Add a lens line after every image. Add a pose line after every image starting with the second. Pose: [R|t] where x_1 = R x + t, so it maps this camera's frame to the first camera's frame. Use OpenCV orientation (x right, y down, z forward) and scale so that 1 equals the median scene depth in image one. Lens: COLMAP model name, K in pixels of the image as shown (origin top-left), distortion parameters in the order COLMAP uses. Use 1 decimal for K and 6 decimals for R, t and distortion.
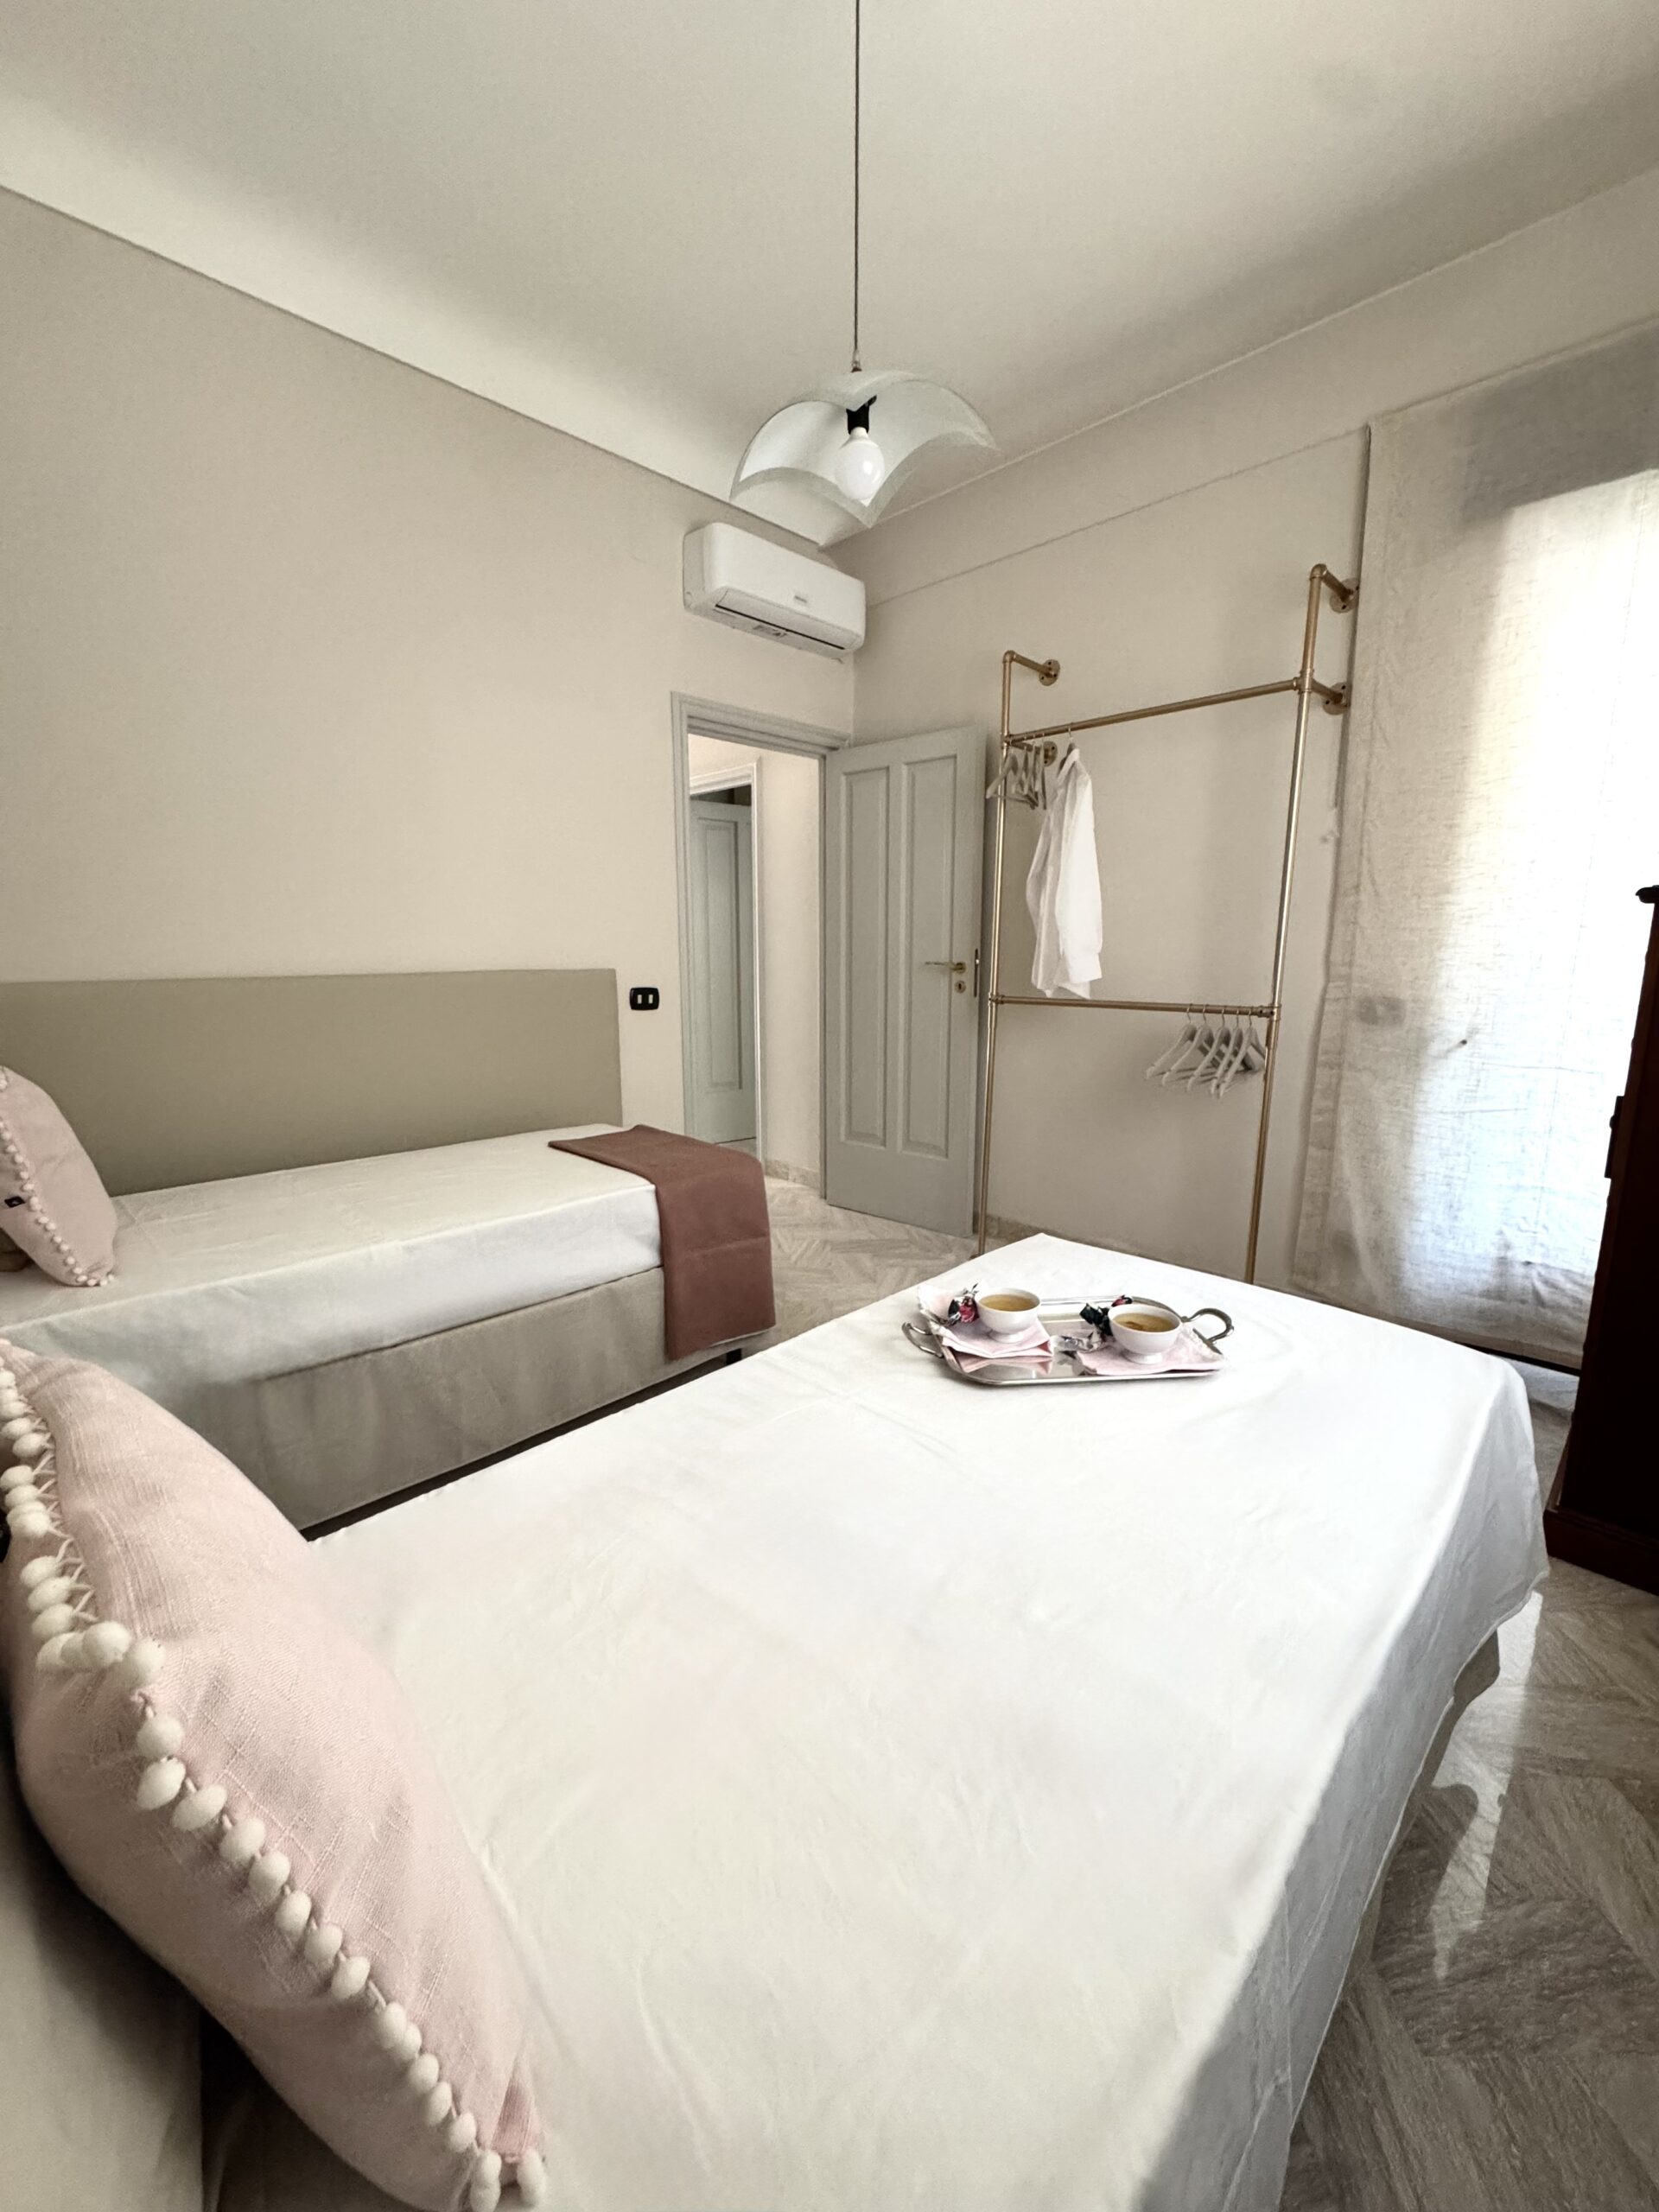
lens RADIAL K [[880.0, 0, 832.1], [0, 880.0, 1108.3], [0, 0, 1]] dist [-0.007295, 0.000784]
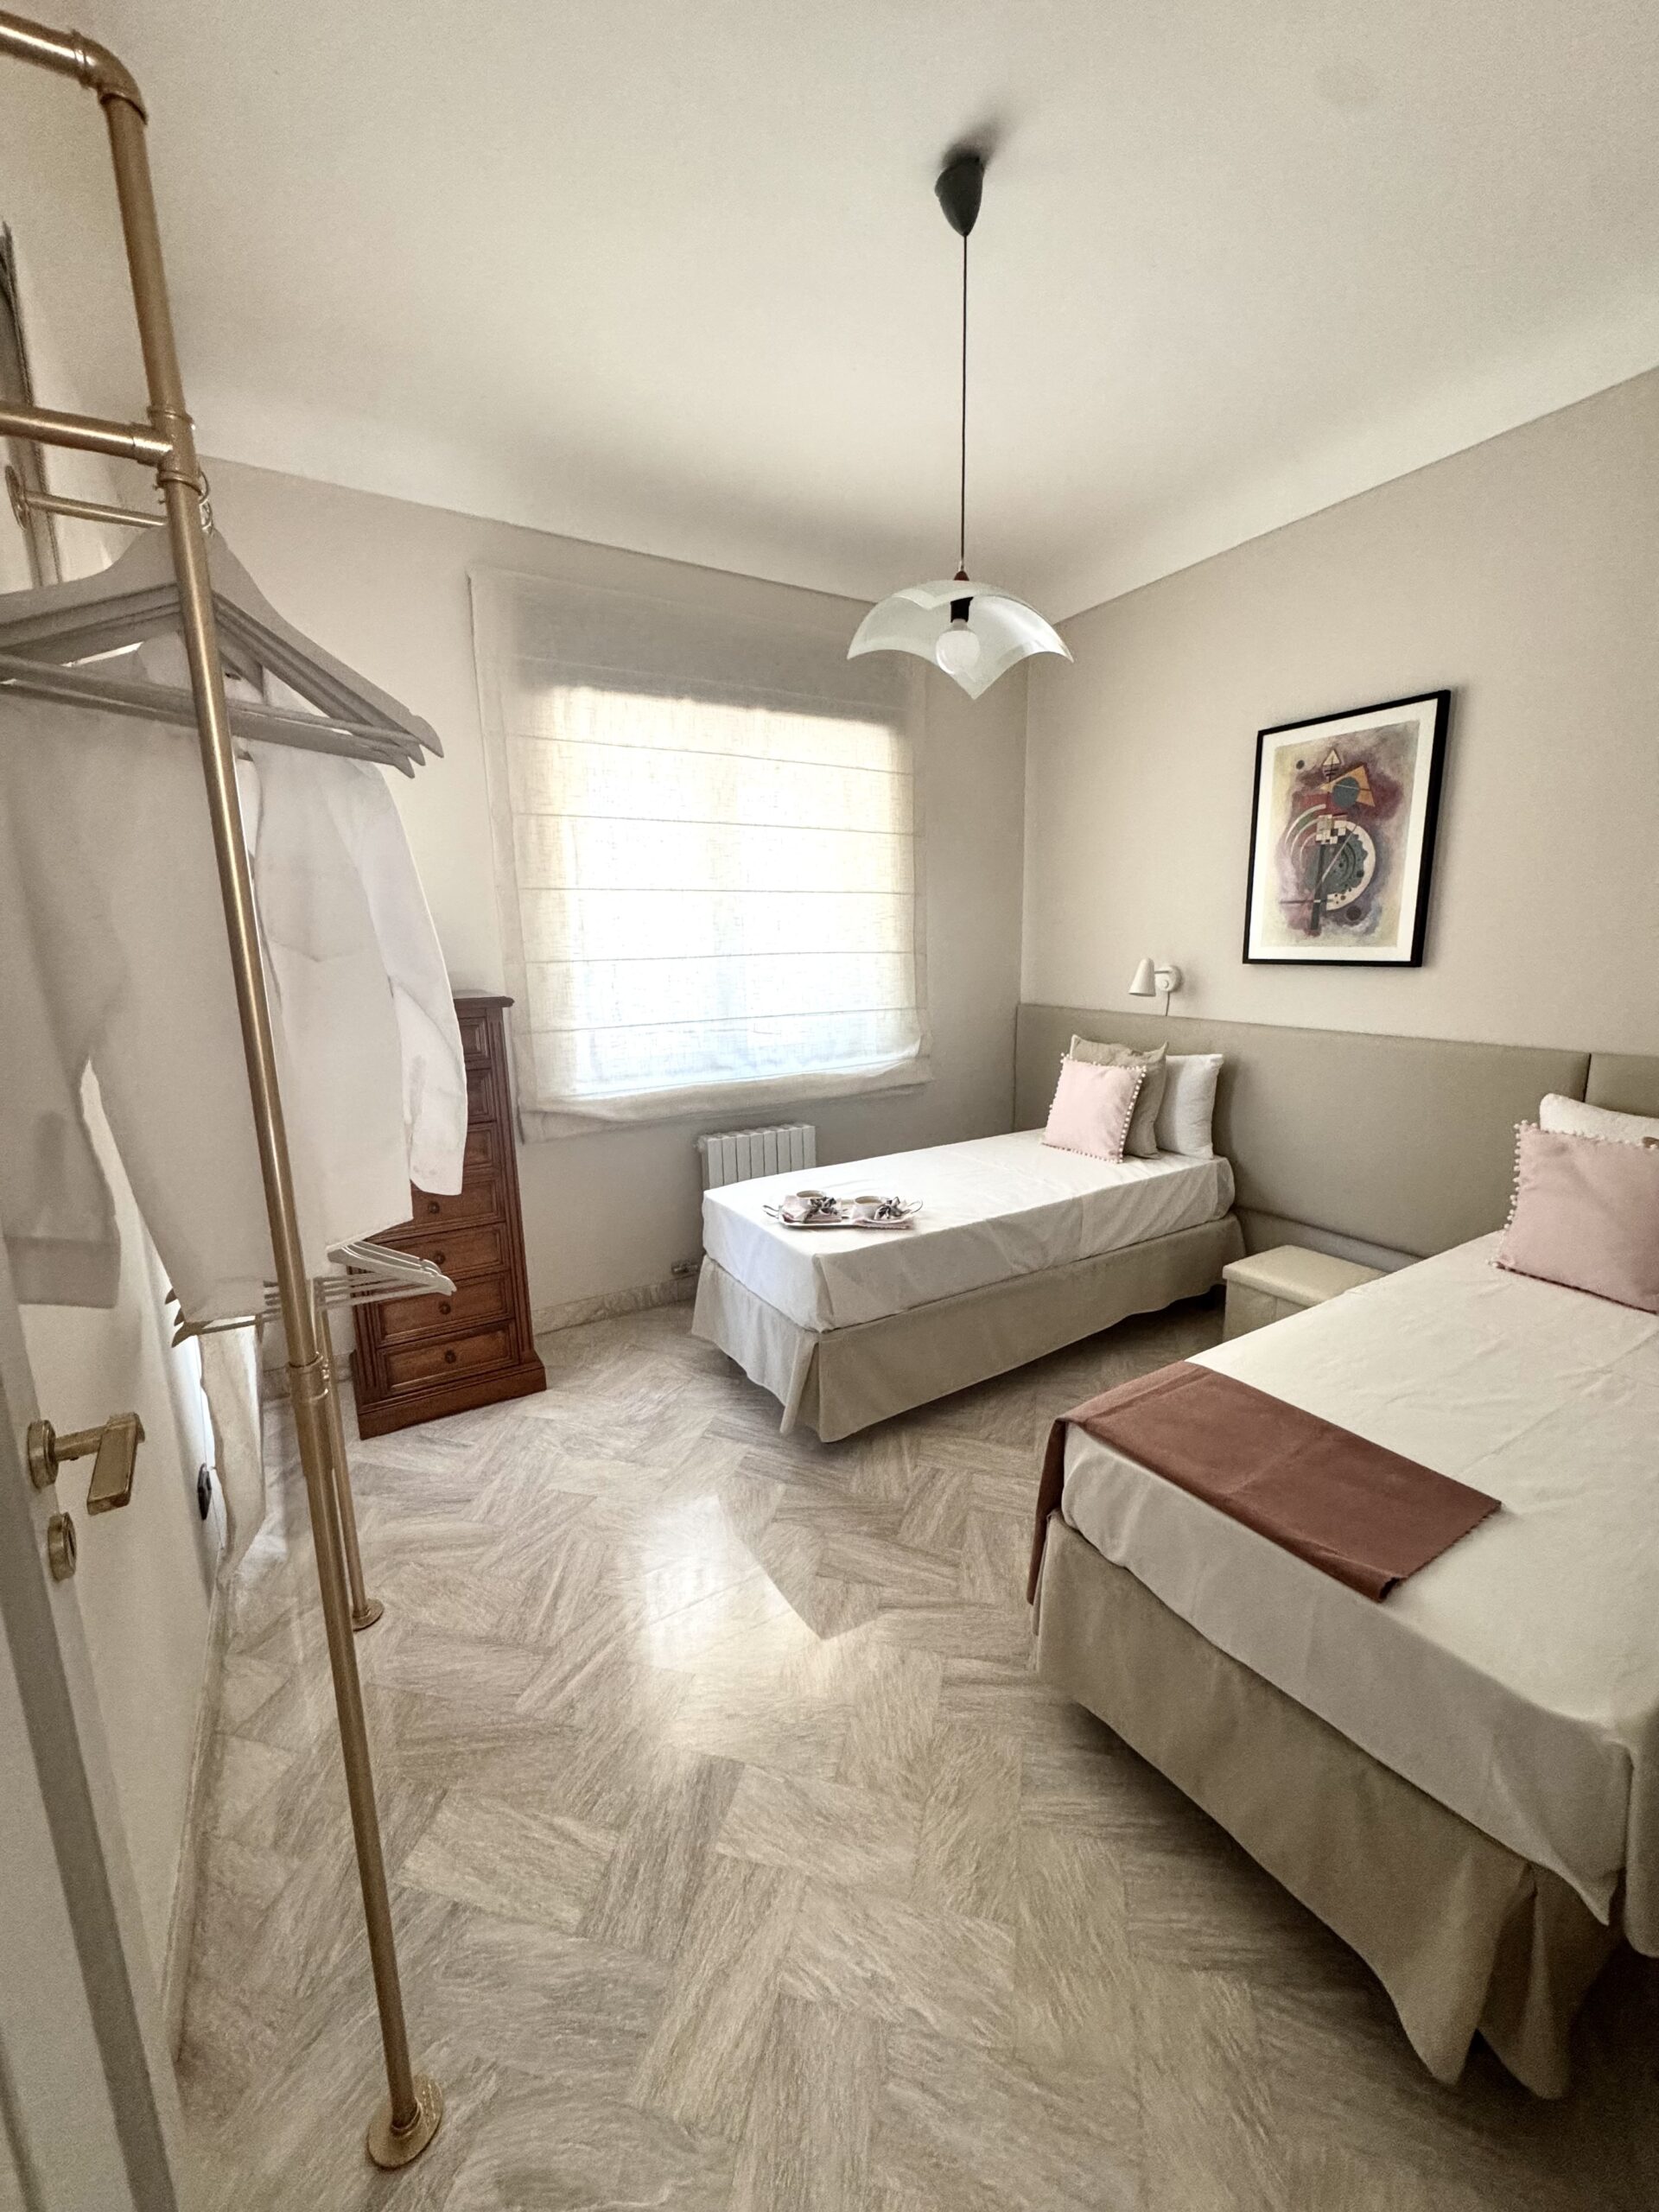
lens RADIAL K [[880.0, 0, 843.9], [0, 880.0, 1103.2], [0, 0, 1]] dist [-0.007295, 0.000784]
pose [[-0.971261, -0.029169, 0.236224, -0.059652], [0.058669, 0.932502, 0.356368, -0.306102], [-0.230674, 0.359985, -0.903991, 1.180974]]
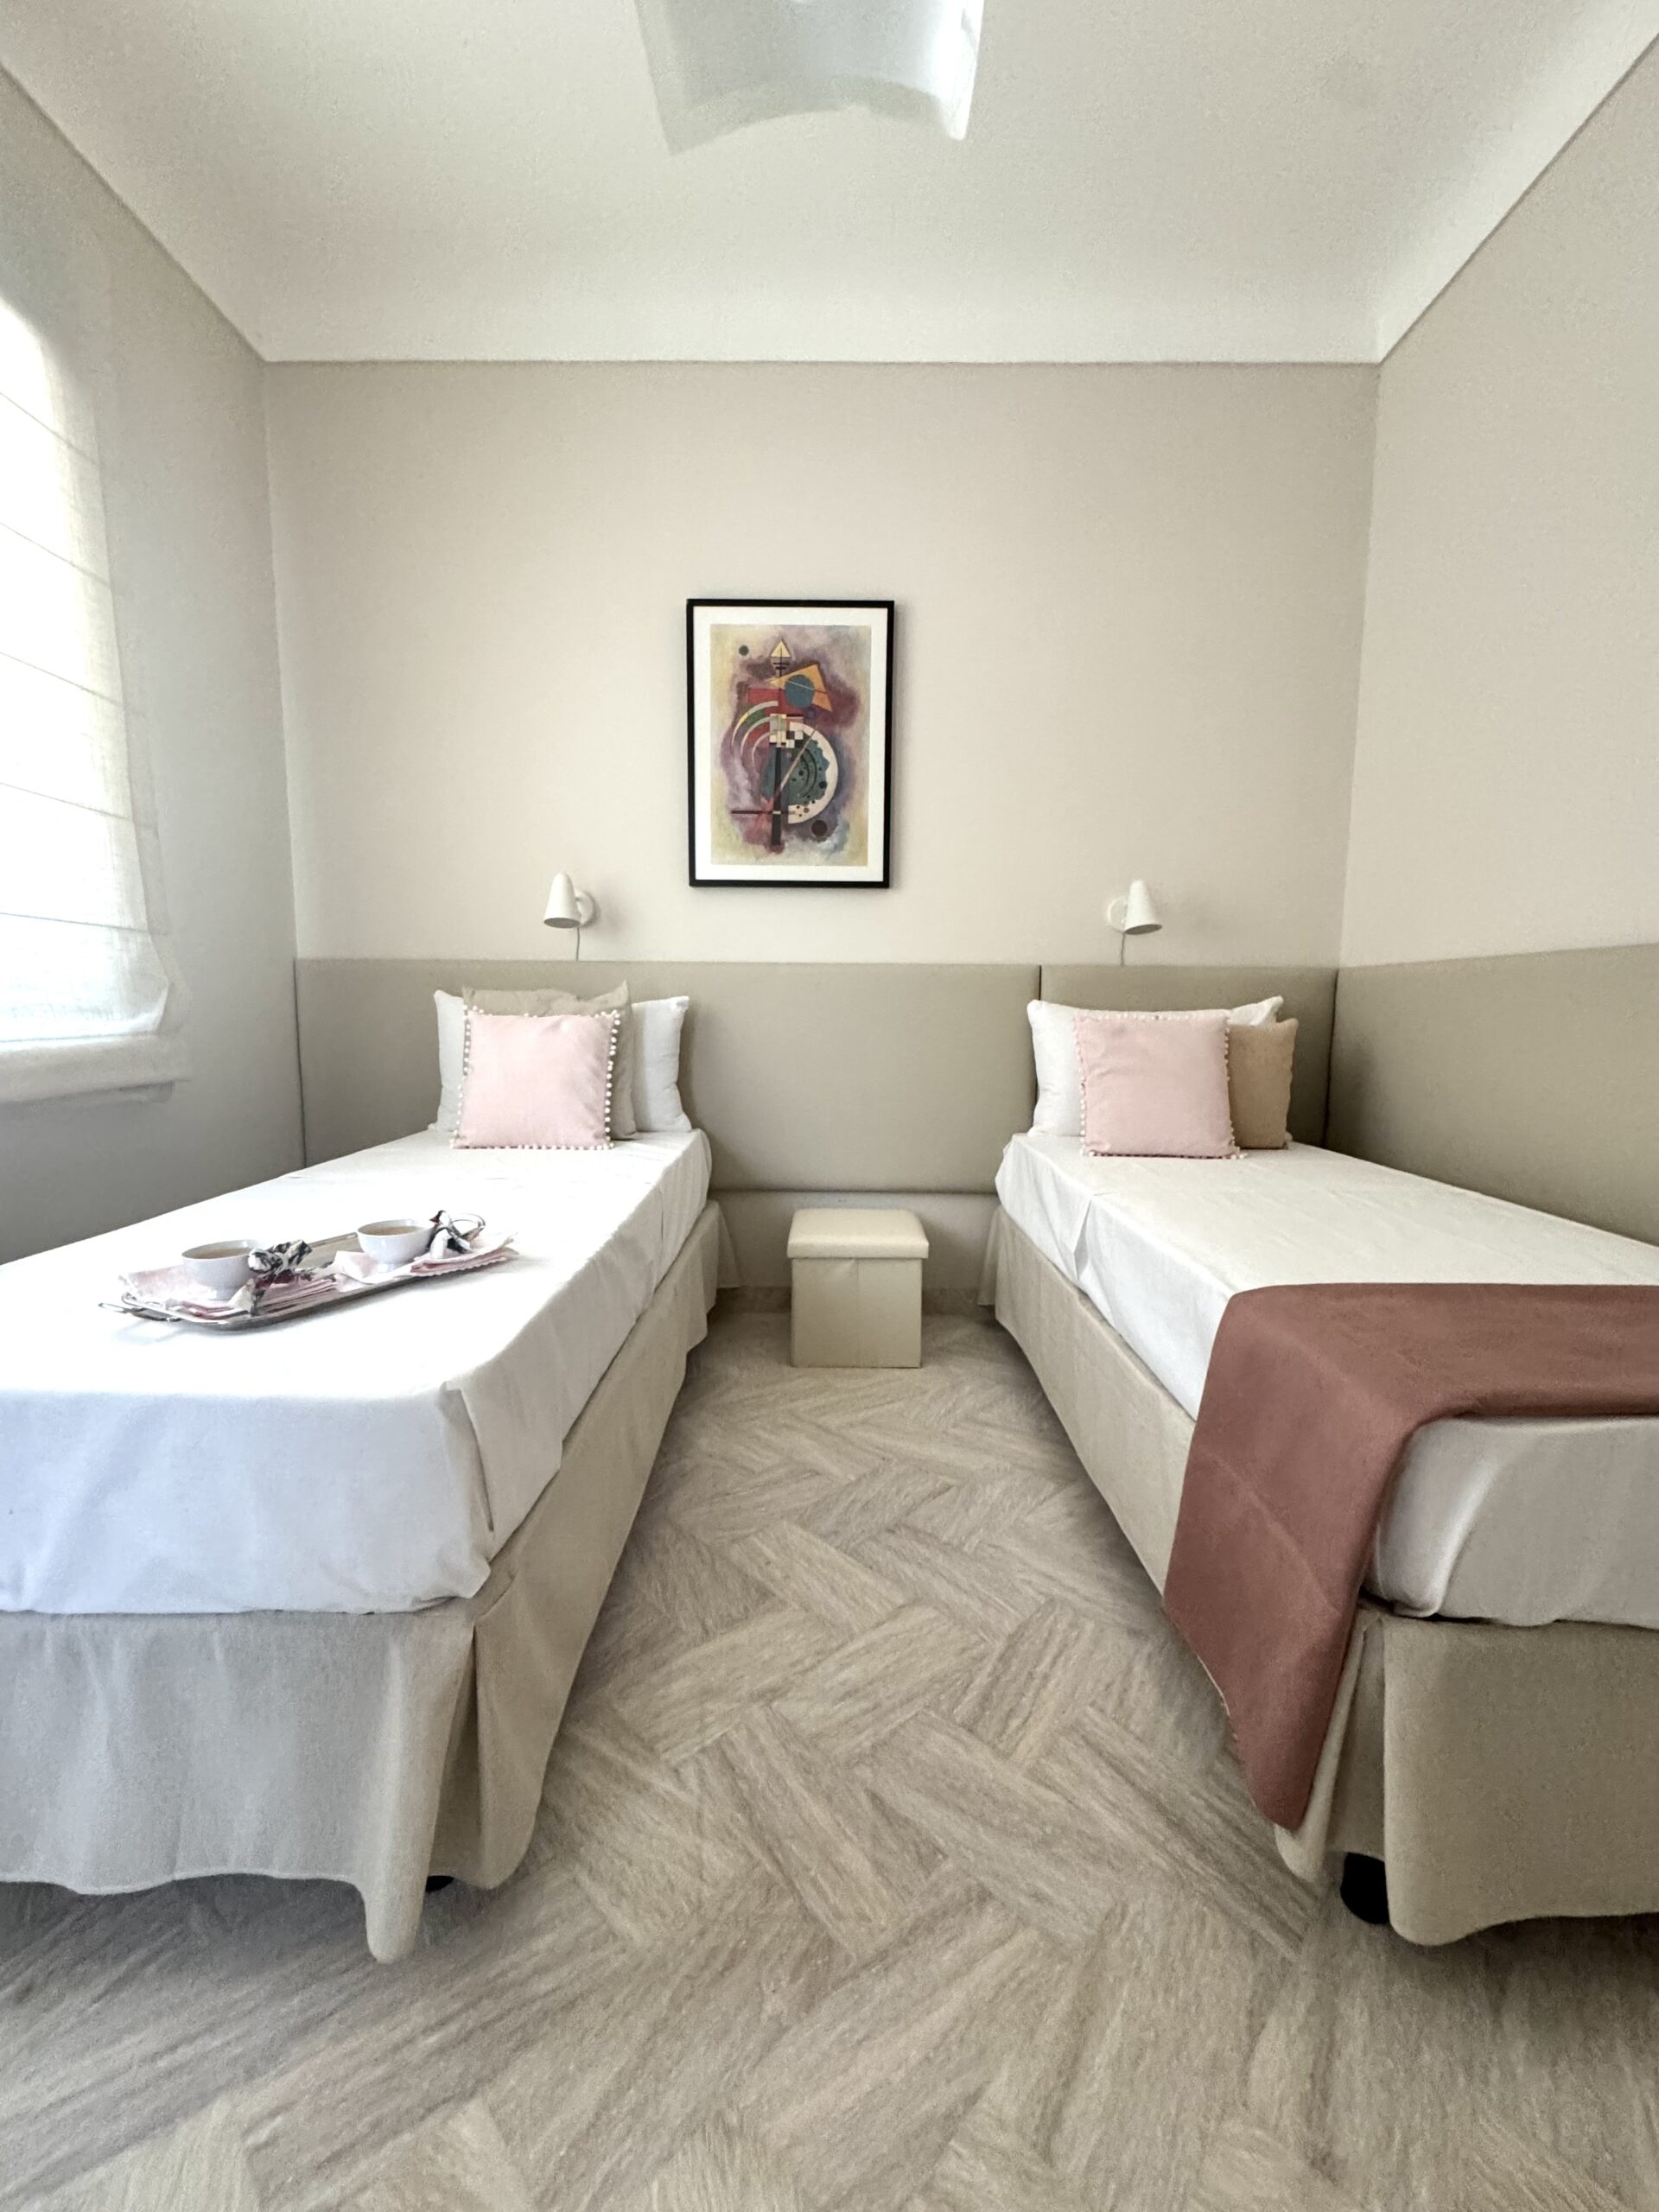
lens RADIAL K [[880.0, 0, 827.0], [0, 880.0, 1105.1], [0, 0, 1]] dist [-0.007295, 0.000784]
pose [[-0.714392, 0.074200, -0.695801, 0.232494], [-0.131476, 0.962419, 0.237621, -0.082594], [0.687283, 0.261235, -0.677789, 0.797242]]
